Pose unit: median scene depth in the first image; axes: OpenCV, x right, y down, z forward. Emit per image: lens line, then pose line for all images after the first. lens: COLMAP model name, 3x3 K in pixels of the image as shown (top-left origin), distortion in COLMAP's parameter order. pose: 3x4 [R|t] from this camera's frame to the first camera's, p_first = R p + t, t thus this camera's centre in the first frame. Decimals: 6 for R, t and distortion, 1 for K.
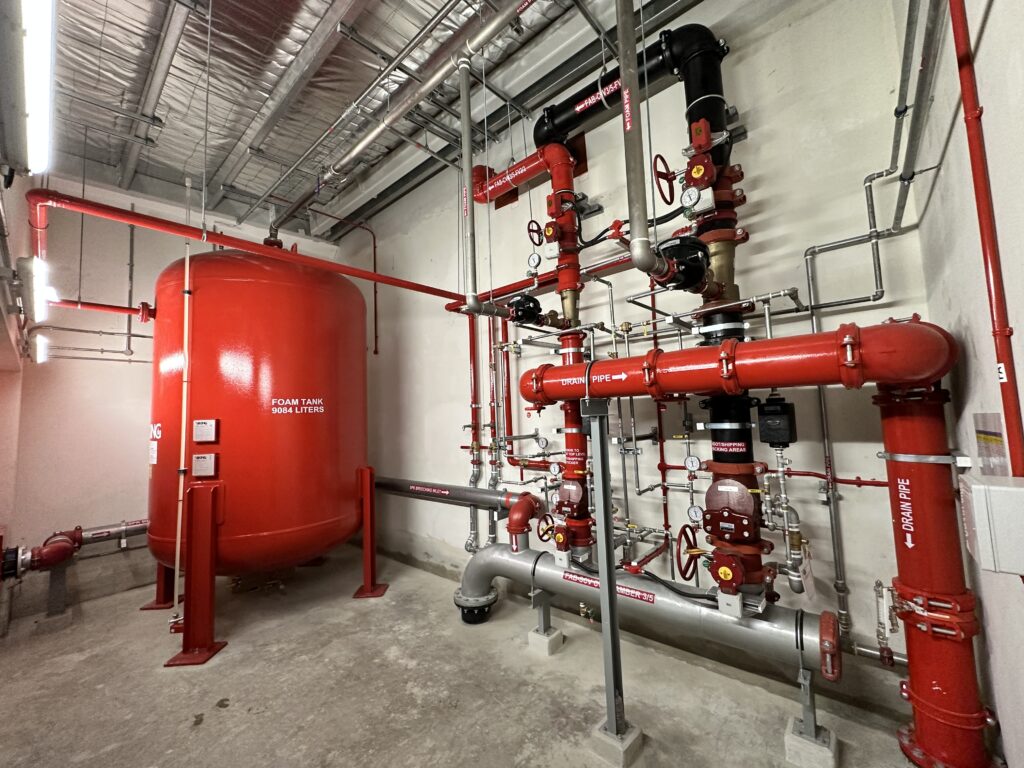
lens RADIAL K [[408.1, 0, 511.2], [0, 408.1, 382.3], [0, 0, 1]] dist [0.000306, 0.000048]
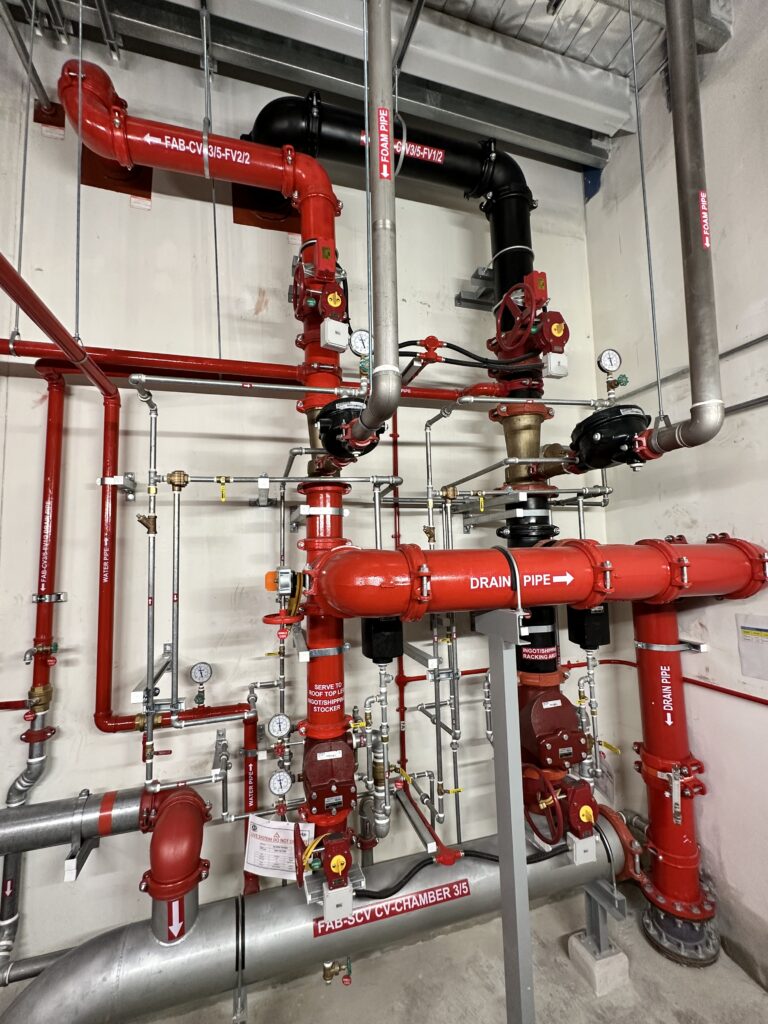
lens RADIAL K [[442.0, 0, 383.9], [0, 442.0, 518.0], [0, 0, 1]] dist [-0.002913, -0.000099]
pose [[0.534698, 0.091842, 0.840038, -0.350206], [-0.061223, 0.995674, -0.069888, -0.030548], [-0.842823, -0.014060, 0.538008, 0.600331]]
